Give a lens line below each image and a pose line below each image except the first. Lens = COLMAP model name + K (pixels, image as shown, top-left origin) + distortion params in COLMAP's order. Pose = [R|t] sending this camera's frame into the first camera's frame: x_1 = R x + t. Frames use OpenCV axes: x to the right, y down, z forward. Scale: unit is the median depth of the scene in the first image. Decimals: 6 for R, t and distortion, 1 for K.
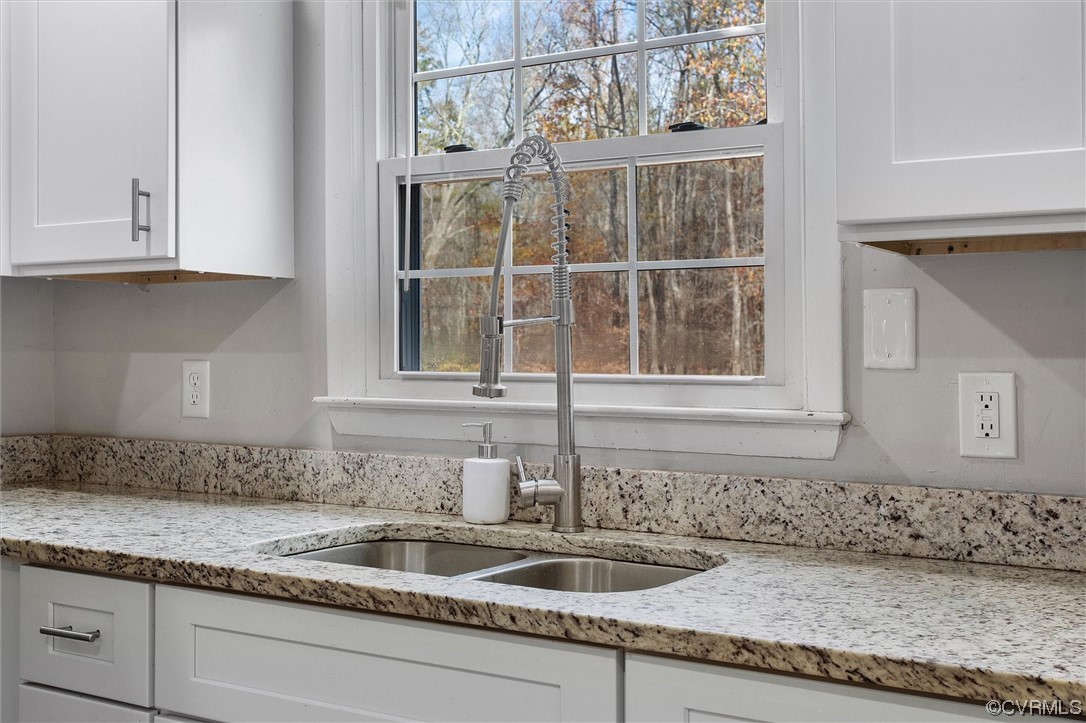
lens RADIAL K [[1261.9, 0, 543.0], [0, 1261.9, 361.5], [0, 0, 1]] dist [0.002917, 0.012875]
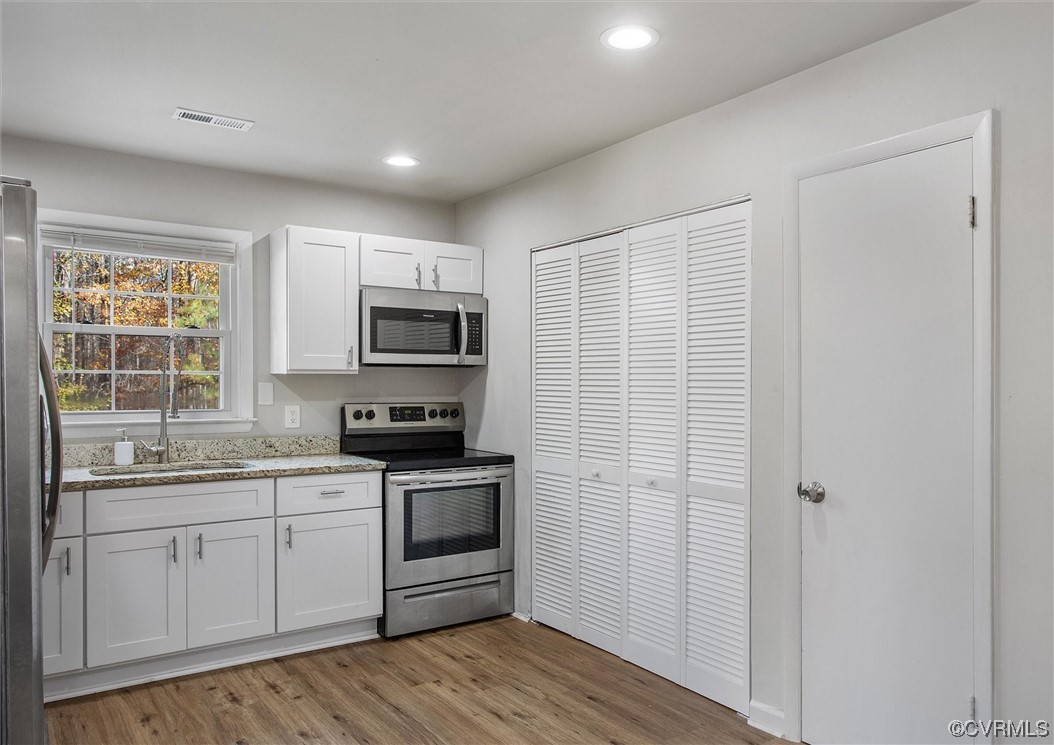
lens RADIAL K [[779.8, 0, 528.3], [0, 779.8, 386.0], [0, 0, 1]] dist [0.003716, 0.000604]
pose [[0.401973, -0.008274, 0.915614, -1.390862], [0.010231, 0.999937, 0.004544, -0.049188], [-0.915594, 0.007541, 0.402033, -0.545433]]
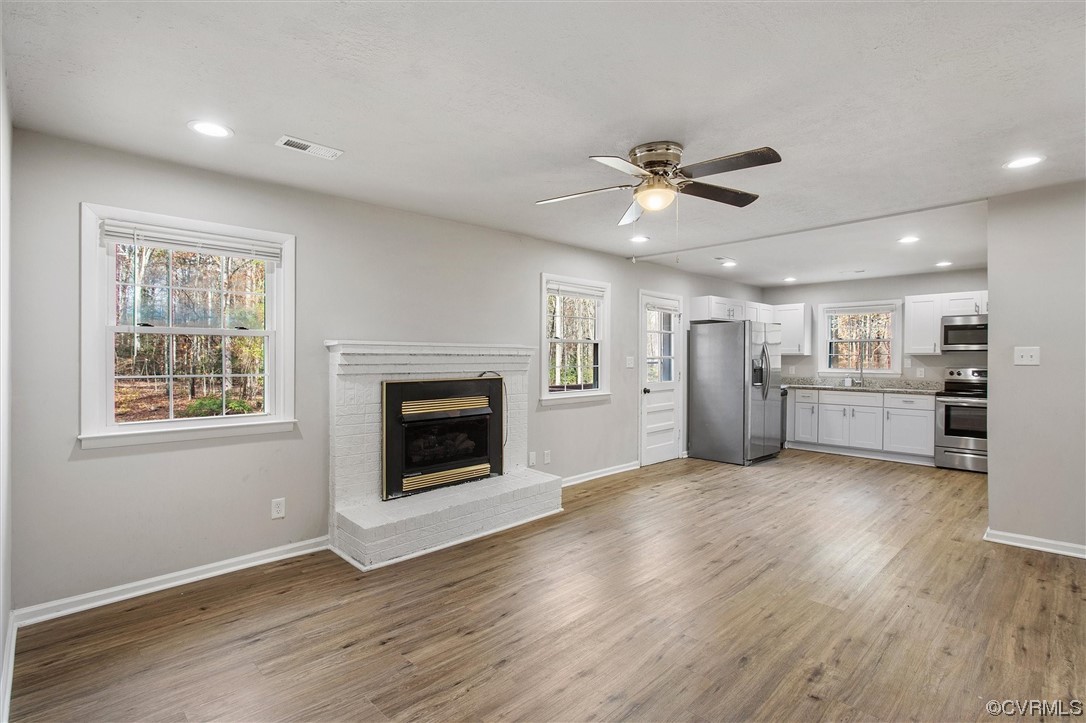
lens RADIAL K [[520.0, 0, 543.0], [0, 520.0, 361.5], [0, 0, 1]] dist [-0.000222, 0.000168]
pose [[0.967906, 0.003061, -0.251294, -1.231398], [-0.004728, 0.999971, -0.006030, -0.003810], [0.251268, 0.007025, 0.967892, -3.042259]]
